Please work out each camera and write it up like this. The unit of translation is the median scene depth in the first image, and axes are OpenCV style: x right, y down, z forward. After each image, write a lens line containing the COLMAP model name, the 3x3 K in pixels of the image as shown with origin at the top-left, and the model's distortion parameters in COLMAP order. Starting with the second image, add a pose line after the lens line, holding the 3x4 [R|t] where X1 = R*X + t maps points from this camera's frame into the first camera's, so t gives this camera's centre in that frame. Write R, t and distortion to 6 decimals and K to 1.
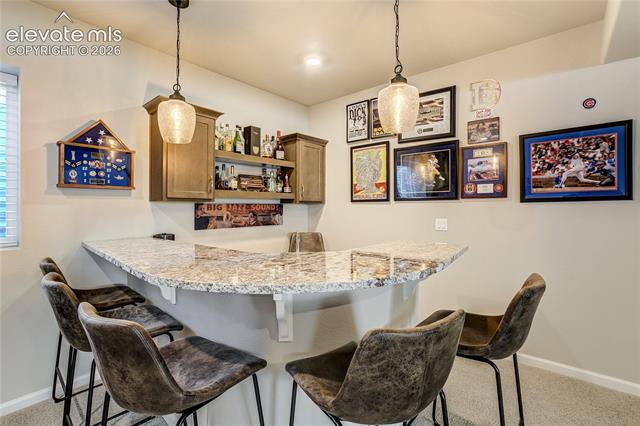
lens RADIAL K [[296.0, 0, 319.9], [0, 296.0, 209.0], [0, 0, 1]] dist [-0.003188, -0.000287]
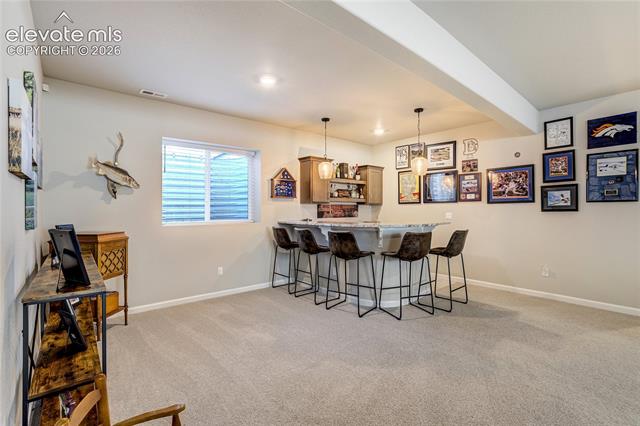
lens RADIAL K [[296.0, 0, 337.2], [0, 296.0, 209.6], [0, 0, 1]] dist [-0.003188, -0.000287]
pose [[0.996177, -0.001292, -0.087343, -0.119530], [0.000774, 0.999982, -0.005964, 0.024154], [0.087349, 0.005874, 0.996160, -0.894191]]
